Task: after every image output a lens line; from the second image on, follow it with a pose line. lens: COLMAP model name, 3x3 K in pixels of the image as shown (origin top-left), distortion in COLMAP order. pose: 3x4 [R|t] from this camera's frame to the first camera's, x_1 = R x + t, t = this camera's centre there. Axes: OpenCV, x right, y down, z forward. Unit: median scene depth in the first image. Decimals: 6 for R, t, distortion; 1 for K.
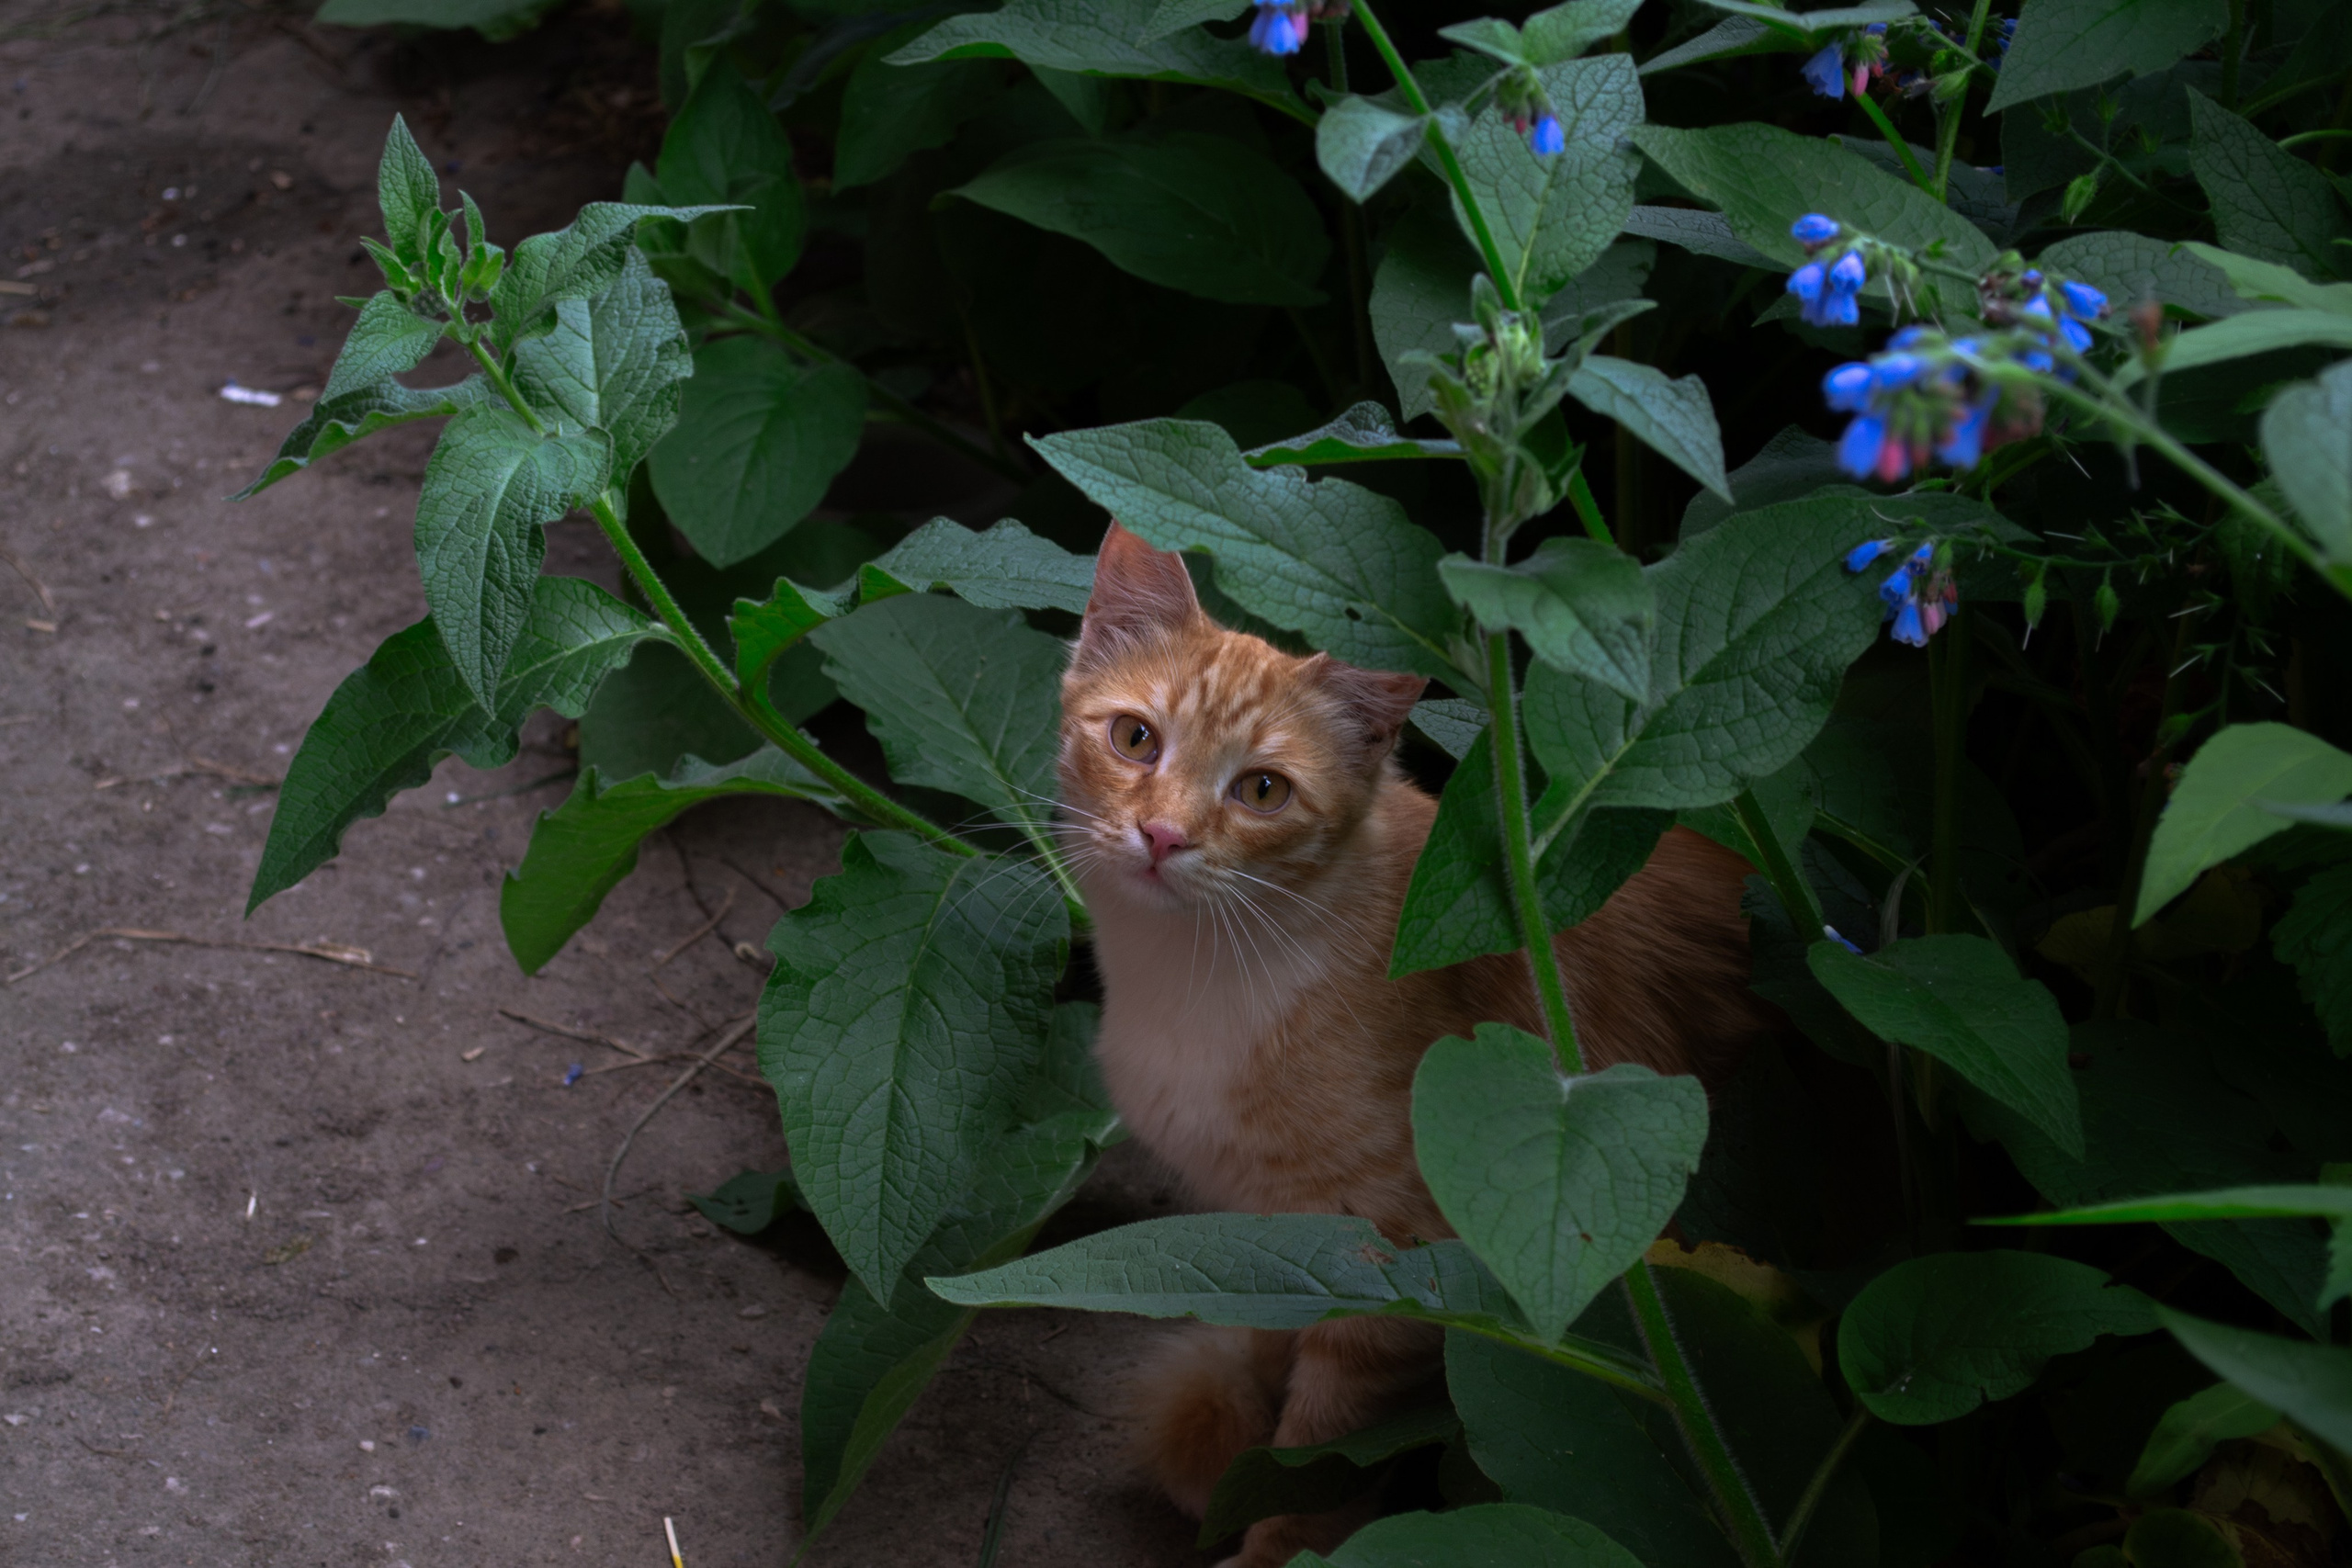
lens RADIAL K [[5442.3, 0, 1176.0], [0, 5442.3, 784.0], [0, 0, 1]] dist [0.006190, 0.237719]
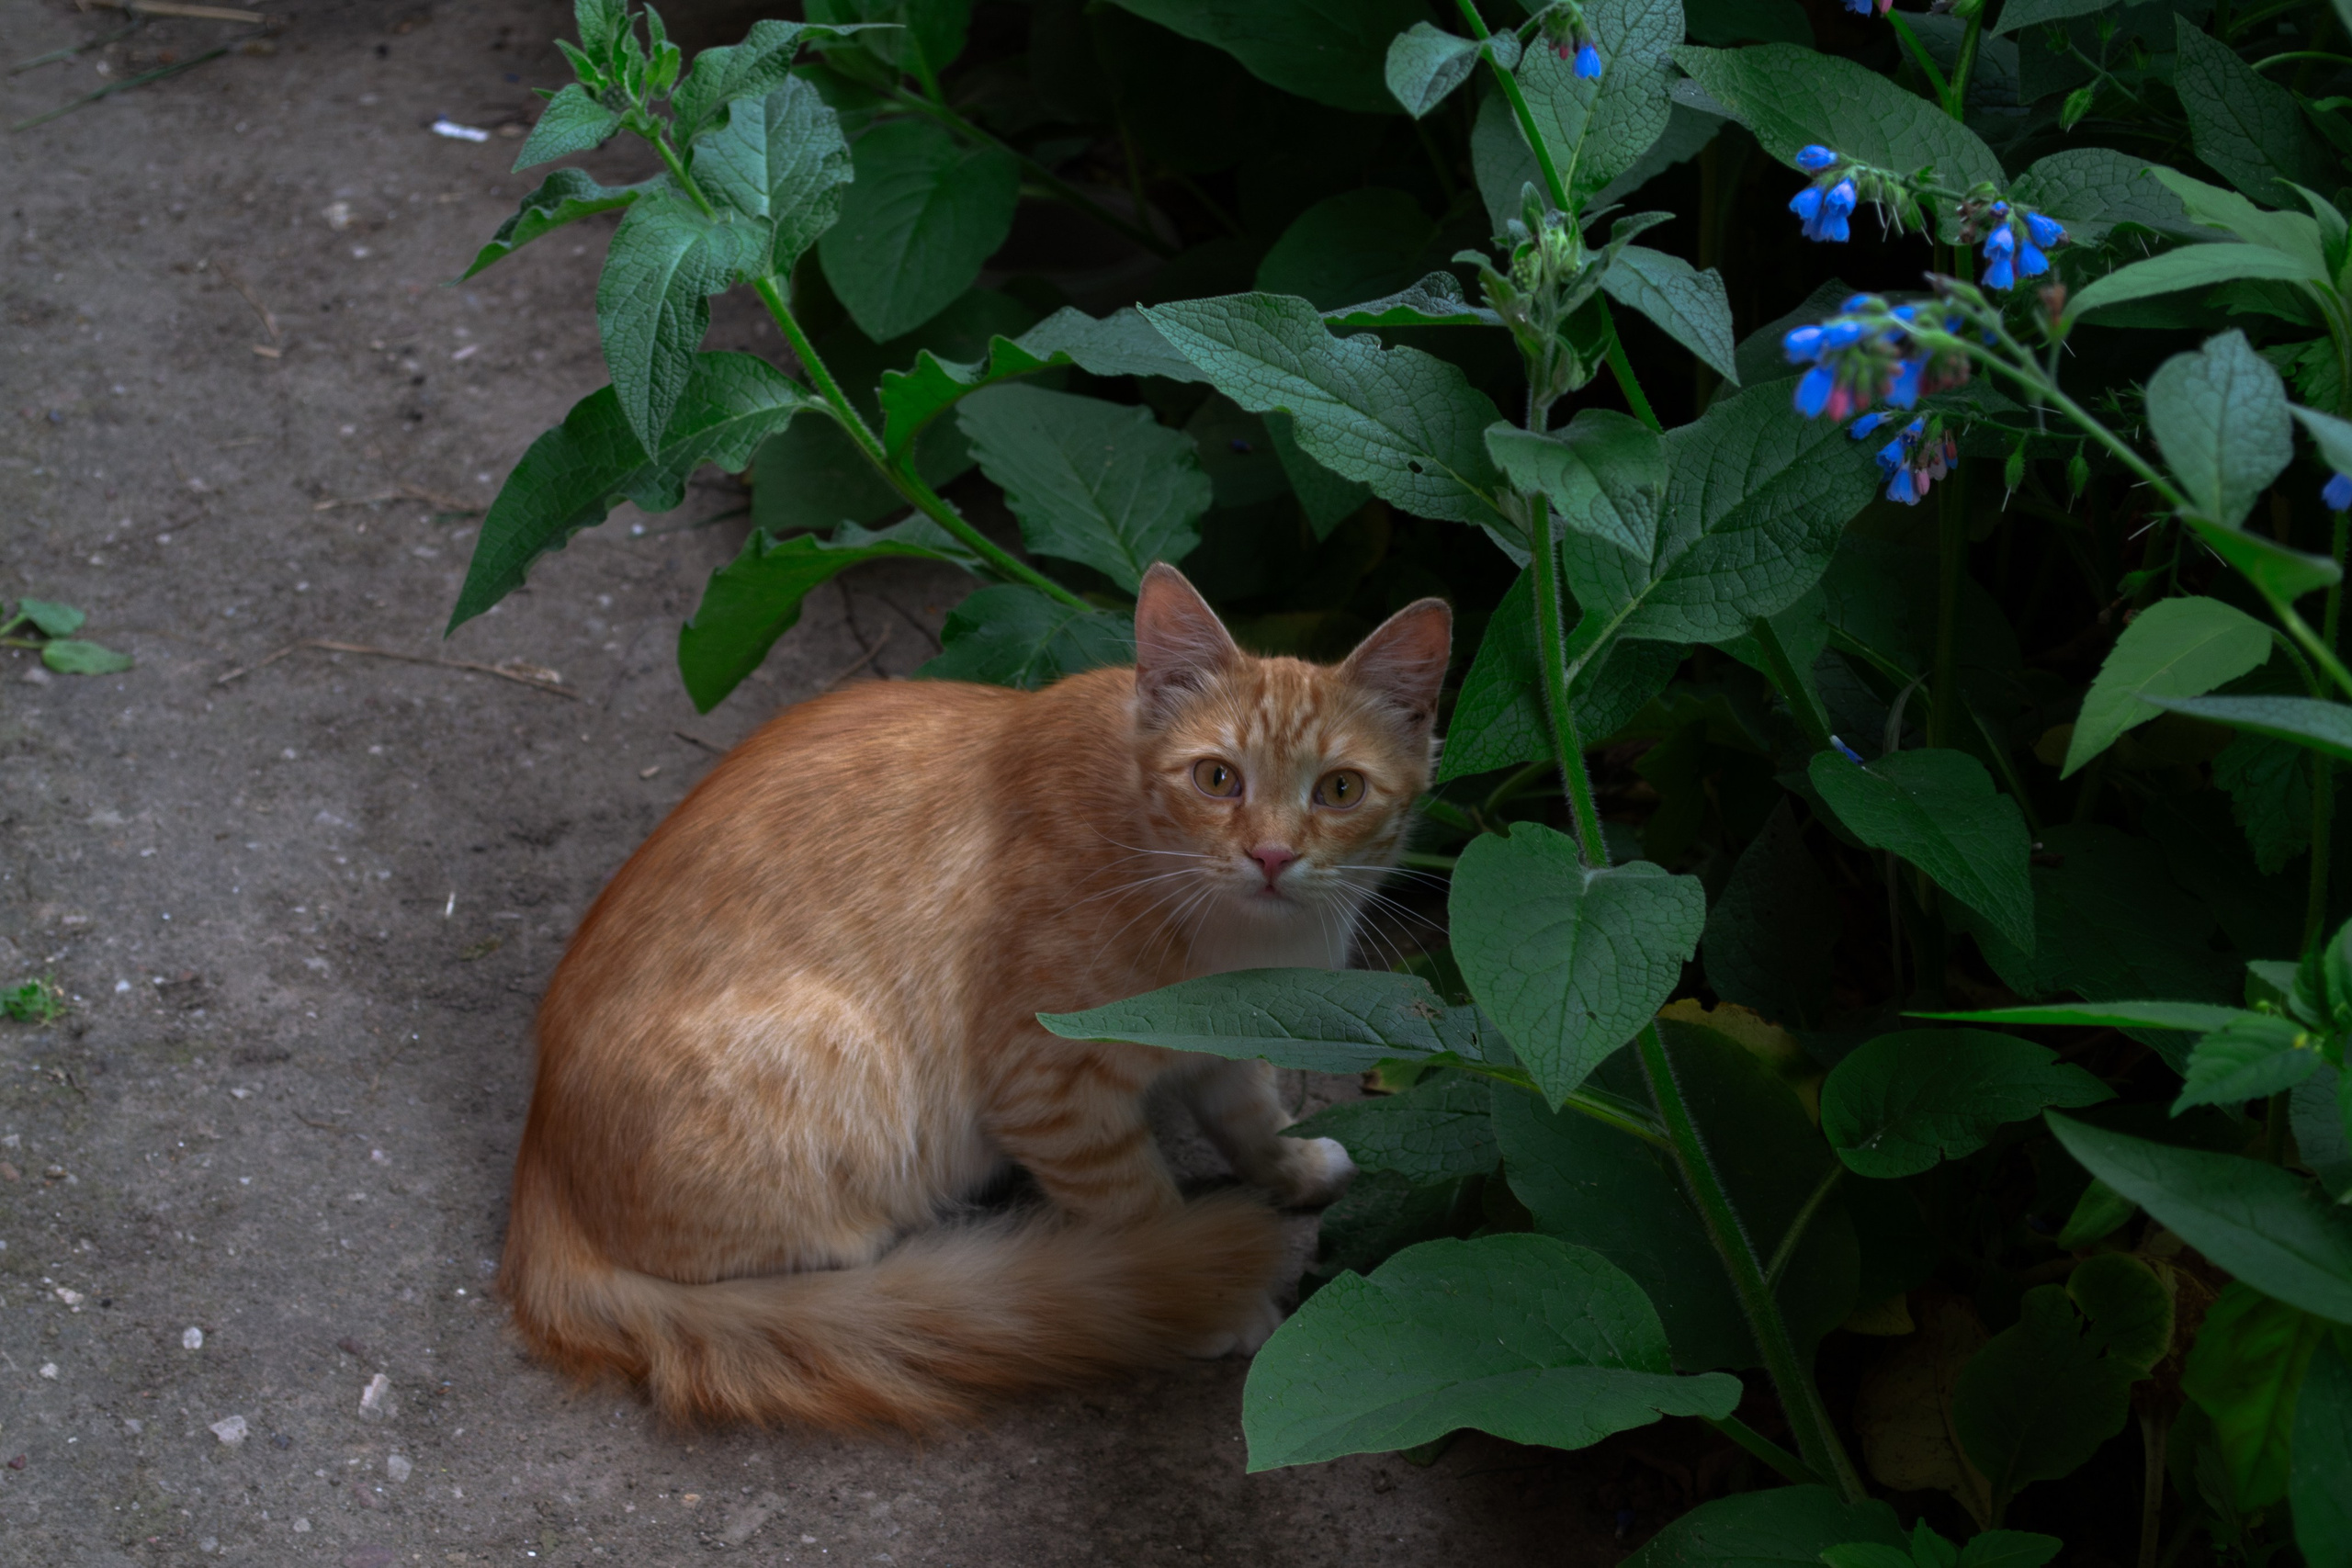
lens RADIAL K [[5682.5, 0, 1176.0], [0, 5682.5, 784.0], [0, 0, 1]] dist [-0.035548, 0.853952]
pose [[0.998773, 0.033582, -0.036399, 0.021053], [-0.030744, 0.996641, 0.075908, -0.040885], [0.038825, -0.074696, 0.996450, -0.156702]]
